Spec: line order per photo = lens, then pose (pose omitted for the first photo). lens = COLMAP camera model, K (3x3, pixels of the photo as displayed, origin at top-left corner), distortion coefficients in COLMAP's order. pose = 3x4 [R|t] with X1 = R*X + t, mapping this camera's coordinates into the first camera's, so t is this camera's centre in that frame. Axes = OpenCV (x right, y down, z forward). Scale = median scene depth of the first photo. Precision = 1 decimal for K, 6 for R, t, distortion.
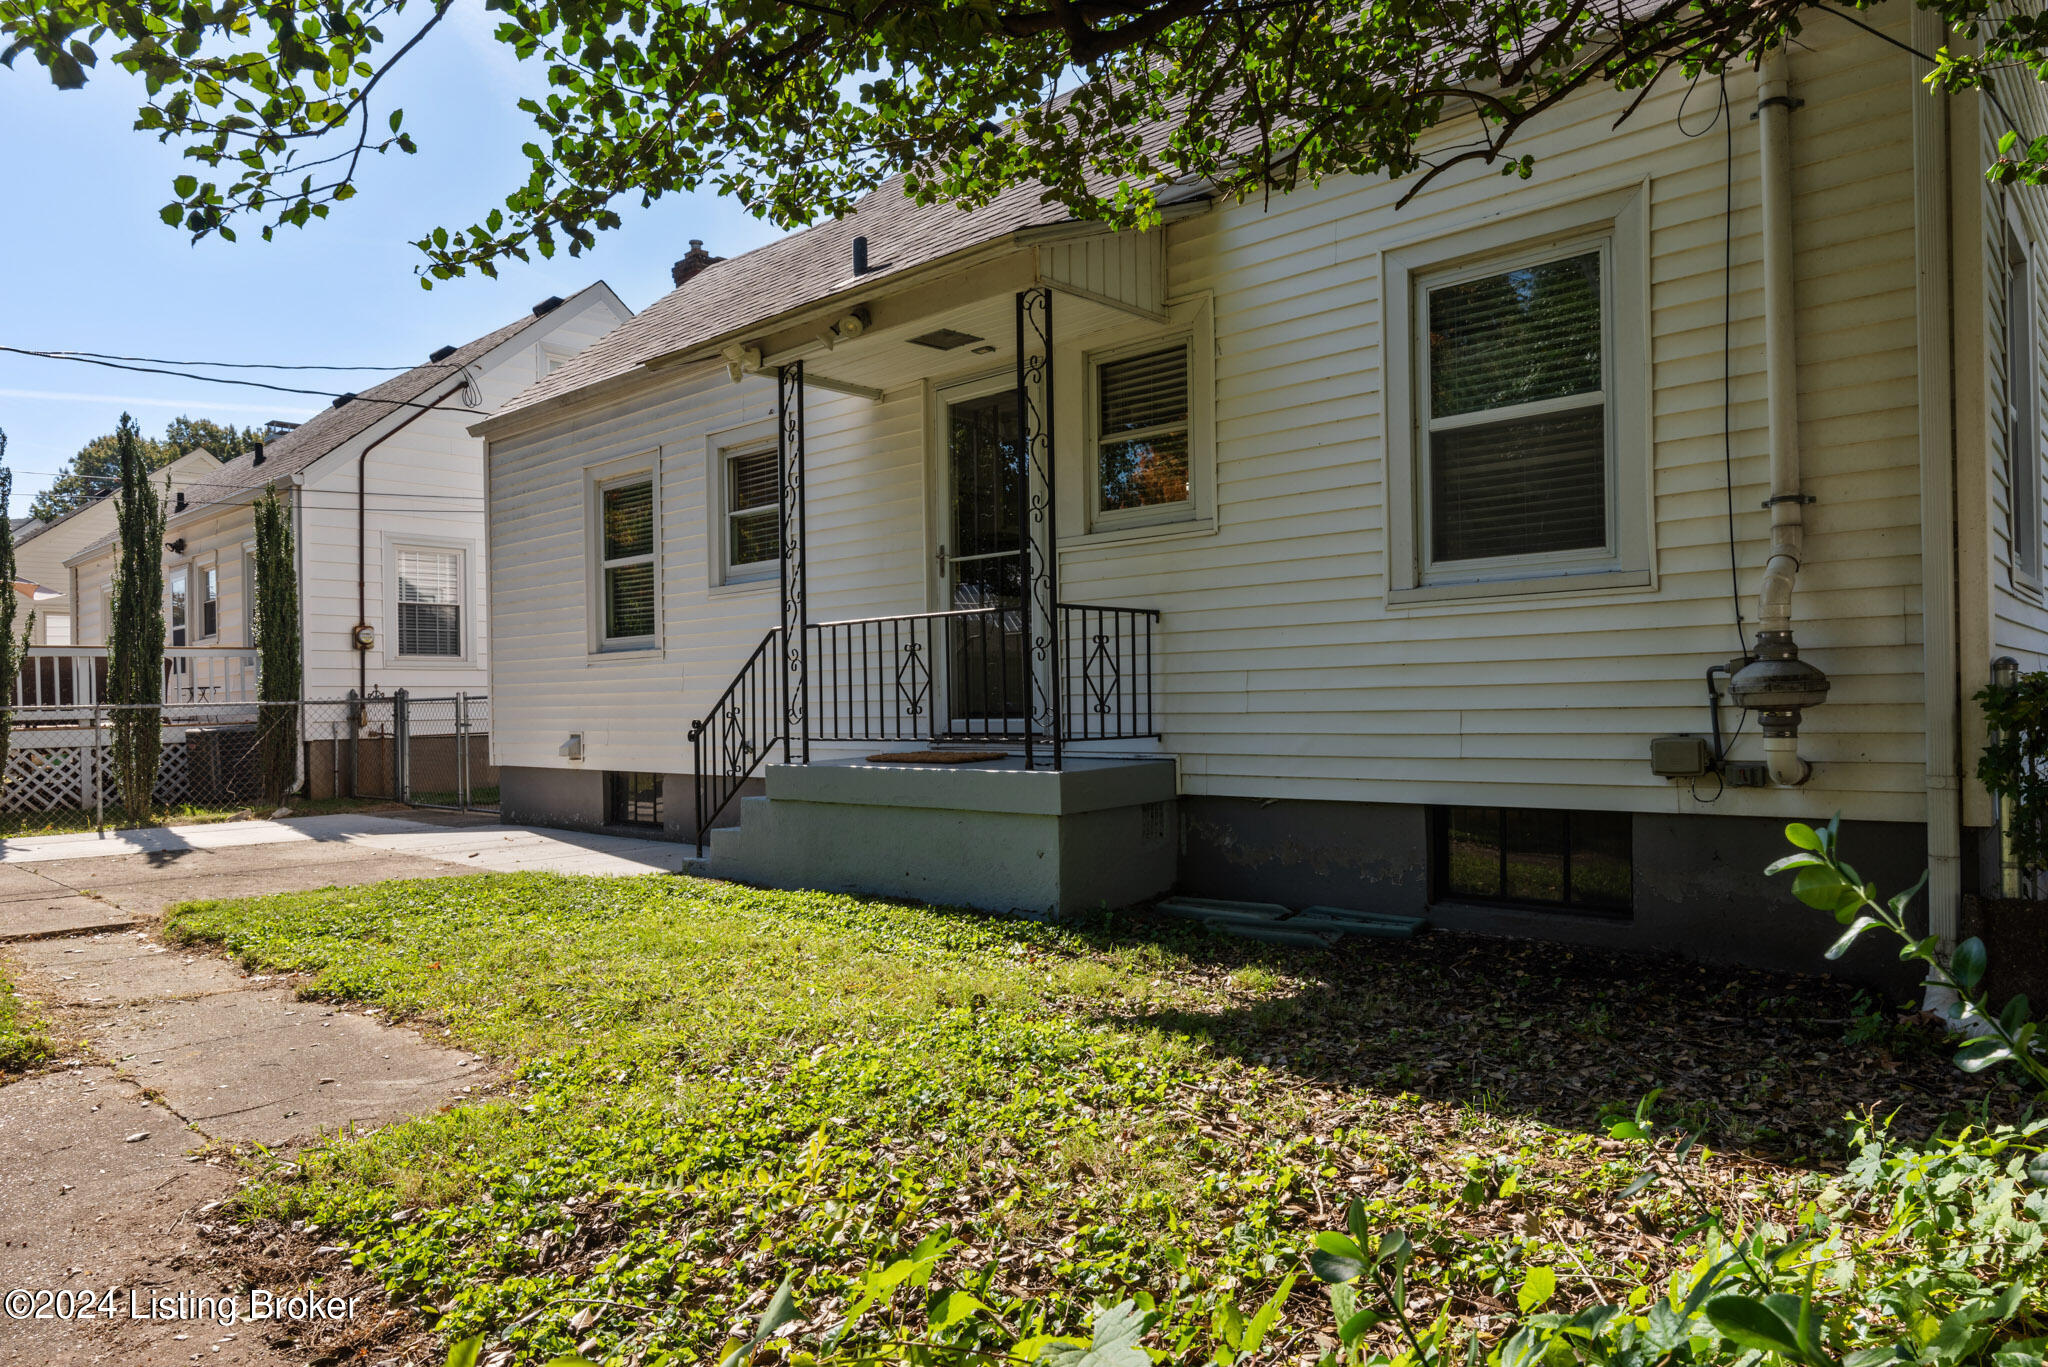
lens RADIAL K [[1282.4, 0, 1024.0], [0, 1282.4, 683.5], [0, 0, 1]] dist [-0.002229, -0.000334]
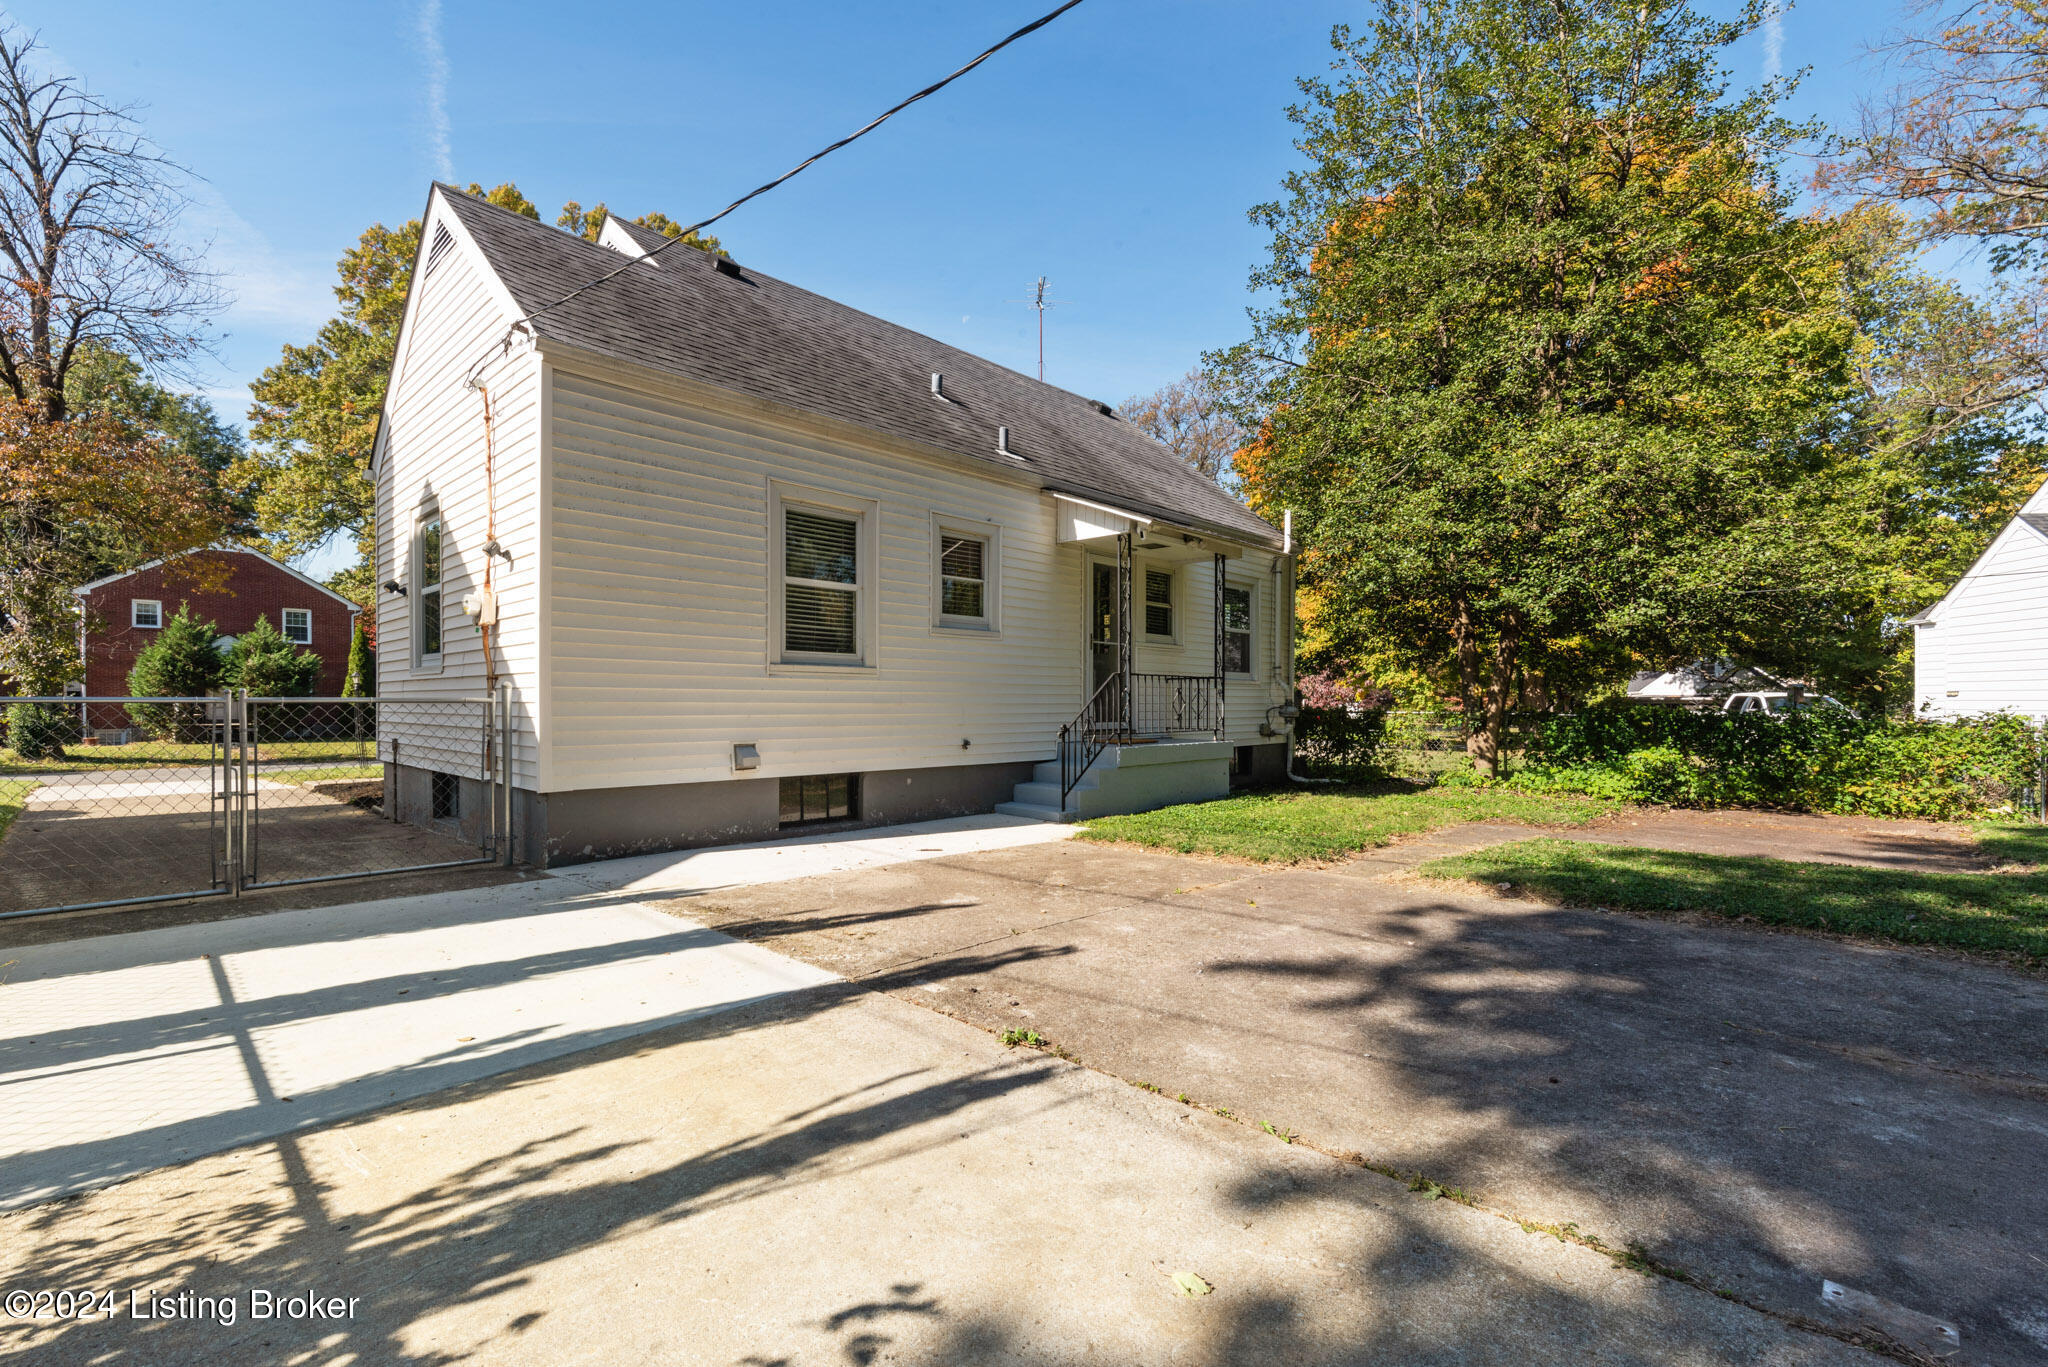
lens RADIAL K [[890.1, 0, 1024.0], [0, 890.1, 683.5], [0, 0, 1]] dist [0.001773, 0.001252]
pose [[0.022299, 0.039498, 0.998971, -1.419471], [-0.016474, 0.999098, -0.039136, 0.022799], [-0.999616, -0.015584, 0.022930, 1.075760]]
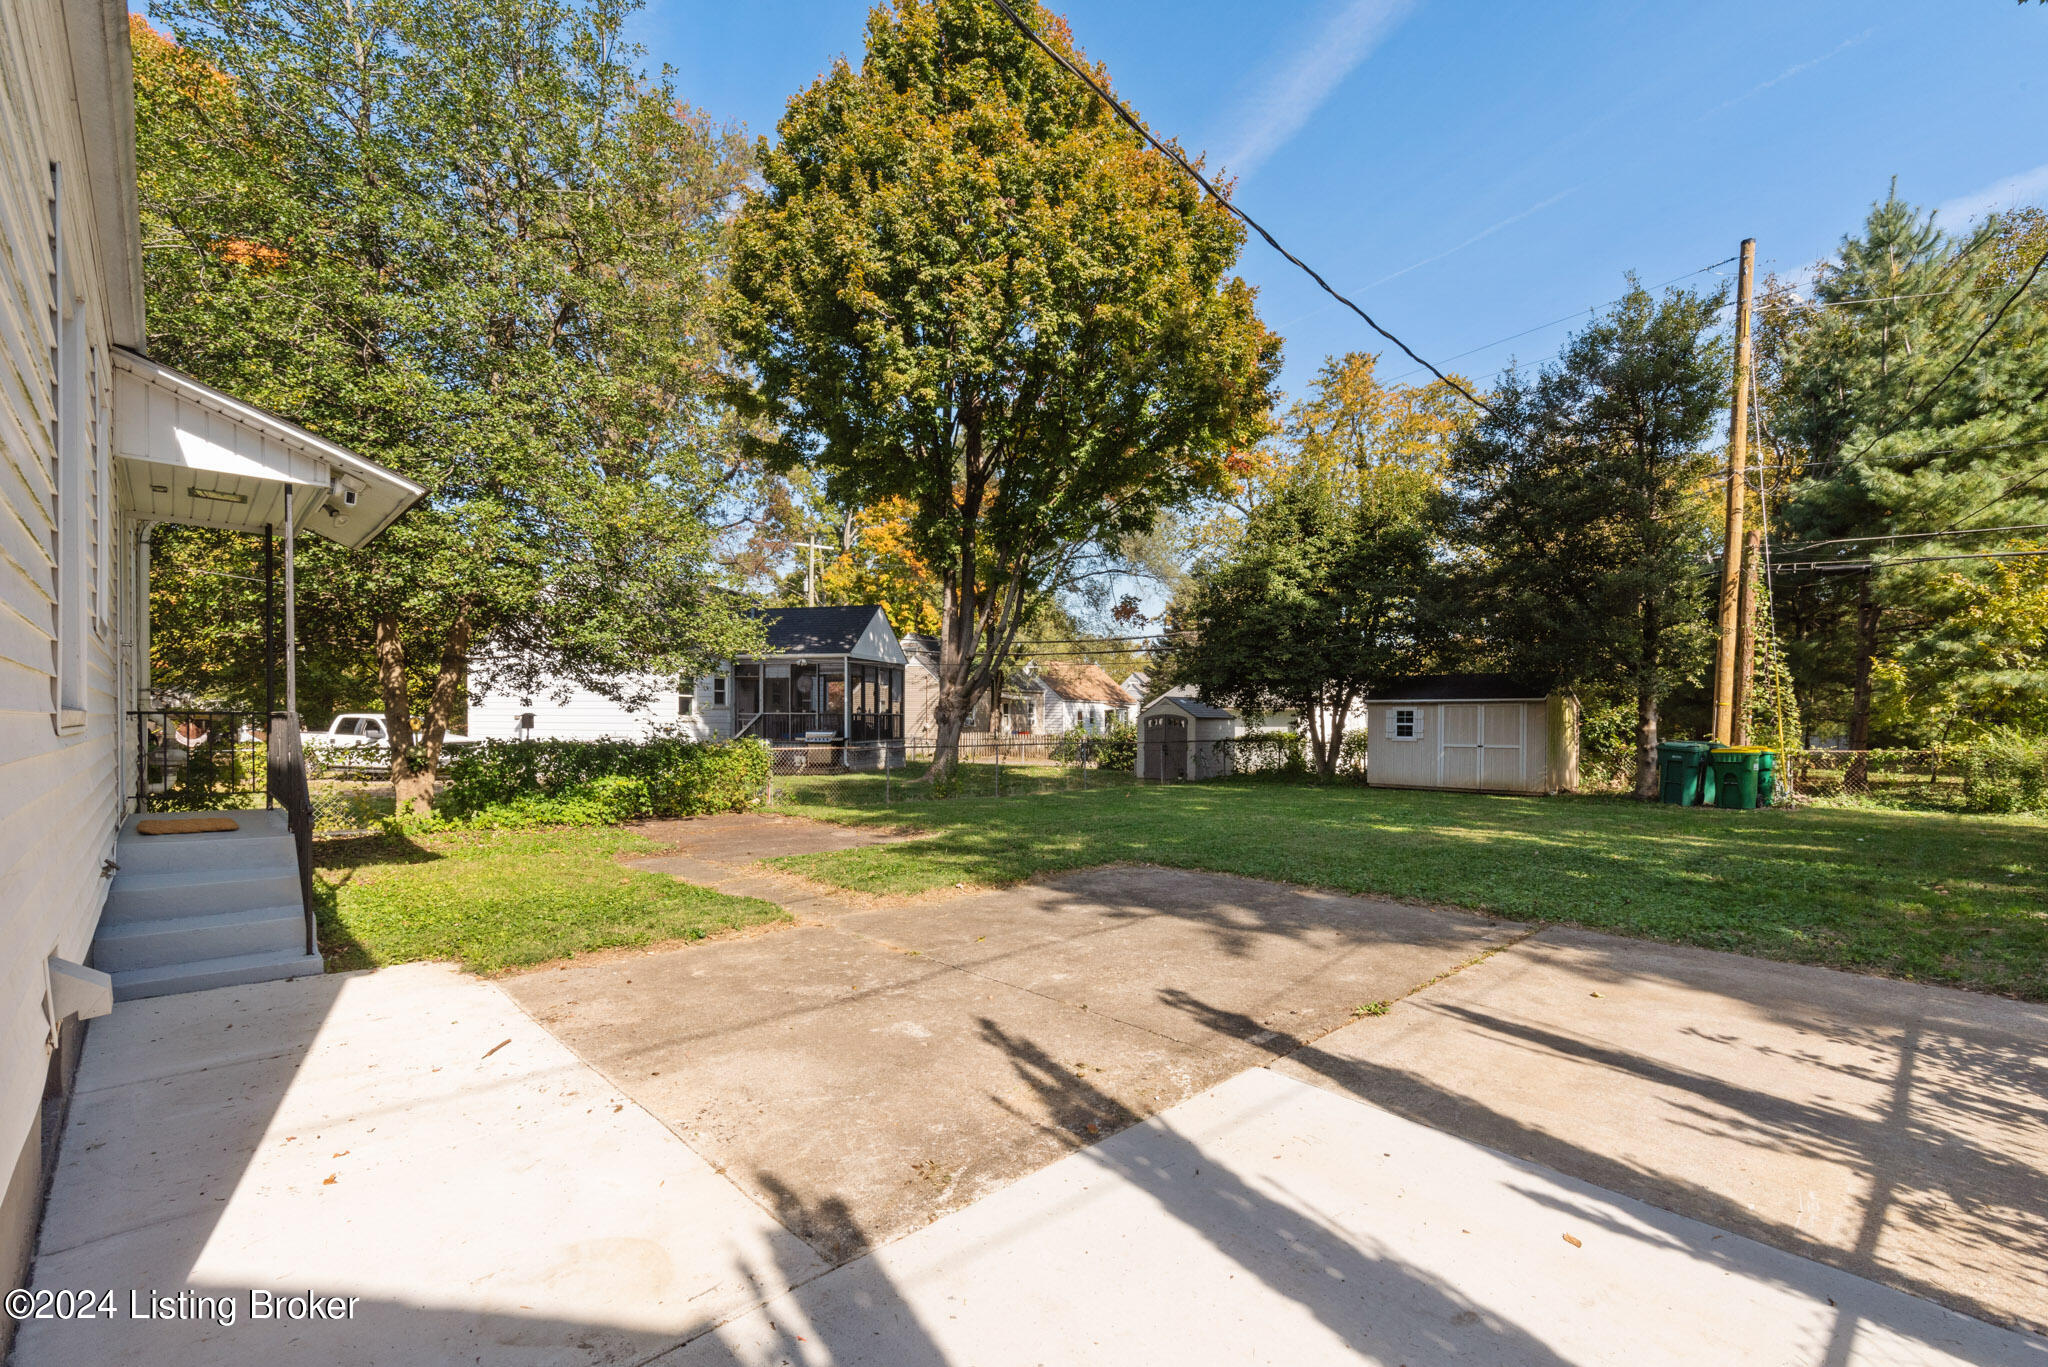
lens RADIAL K [[904.9, 0, 1027.9], [0, 904.9, 706.9], [0, 0, 1]] dist [0.008589, -0.006347]
pose [[-0.997444, 0.008011, 0.070999, -0.945868], [0.006532, 0.999757, -0.021043, -0.012072], [-0.071151, -0.020526, -0.997254, 1.570906]]
